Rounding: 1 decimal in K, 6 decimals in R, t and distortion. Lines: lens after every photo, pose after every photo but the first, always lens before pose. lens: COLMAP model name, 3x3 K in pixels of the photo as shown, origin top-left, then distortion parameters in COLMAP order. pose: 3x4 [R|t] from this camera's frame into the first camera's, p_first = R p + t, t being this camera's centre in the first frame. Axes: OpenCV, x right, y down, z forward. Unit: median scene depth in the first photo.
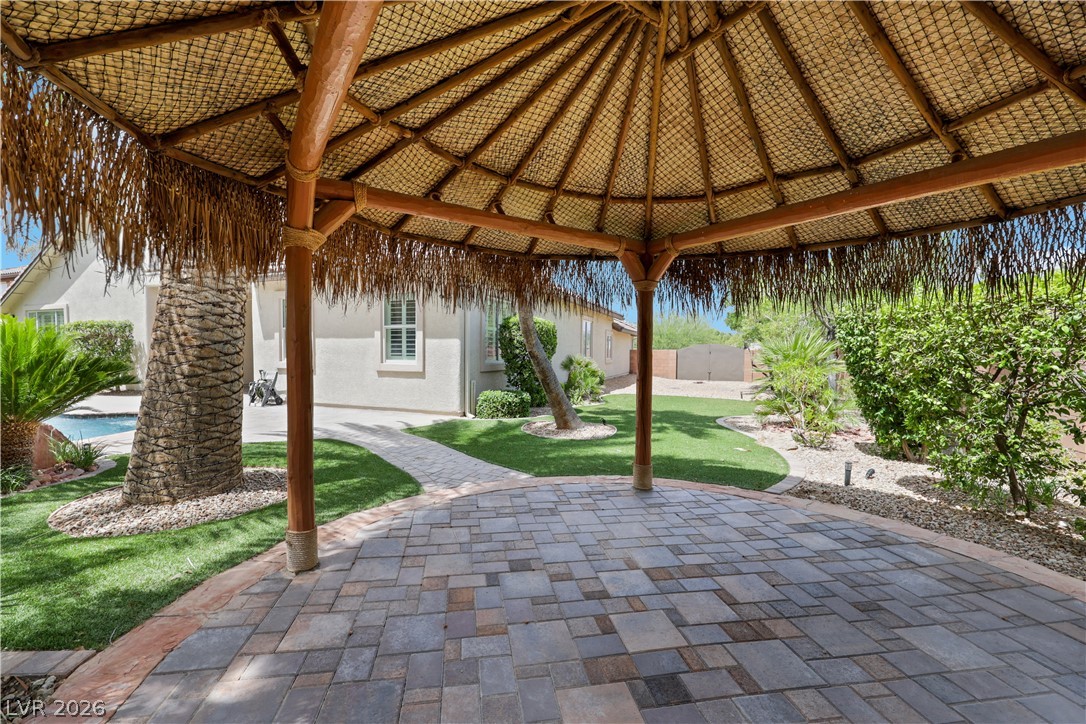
lens RADIAL K [[465.1, 0, 543.0], [0, 465.1, 362.0], [0, 0, 1]] dist [-0.000705, -0.000098]
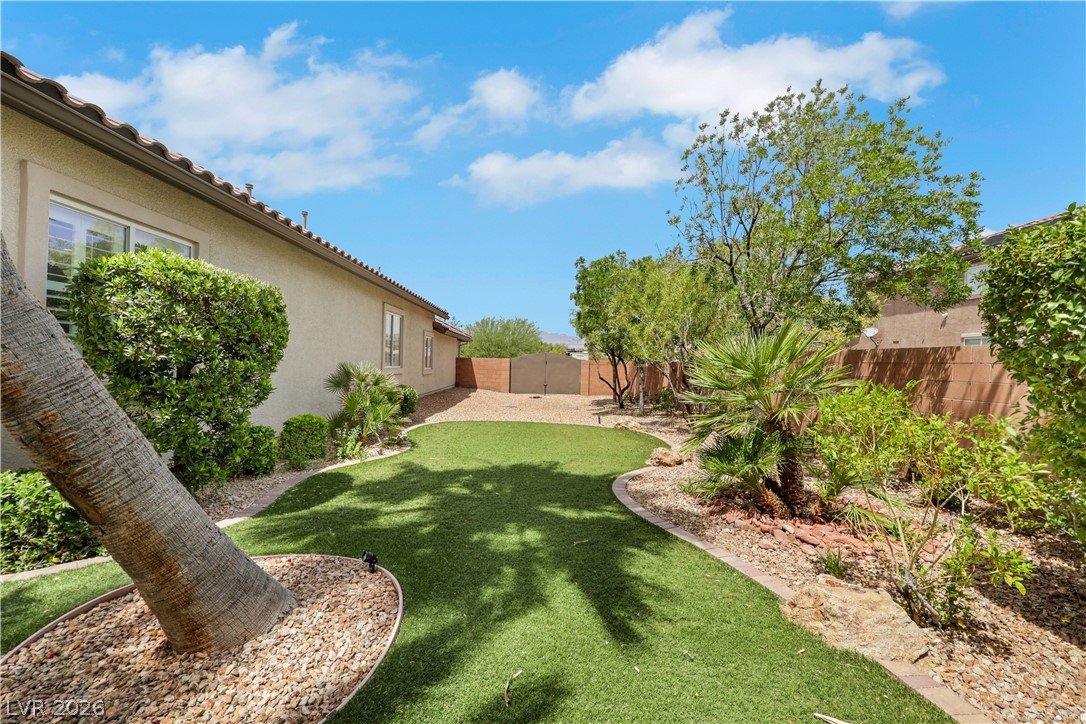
lens RADIAL K [[465.1, 0, 543.0], [0, 465.1, 362.0], [0, 0, 1]] dist [-0.000705, -0.000098]
pose [[0.932881, 0.010814, 0.360022, 0.044761], [-0.003628, 0.999781, -0.020630, -0.003665], [-0.360166, 0.017939, 0.932716, 0.232954]]
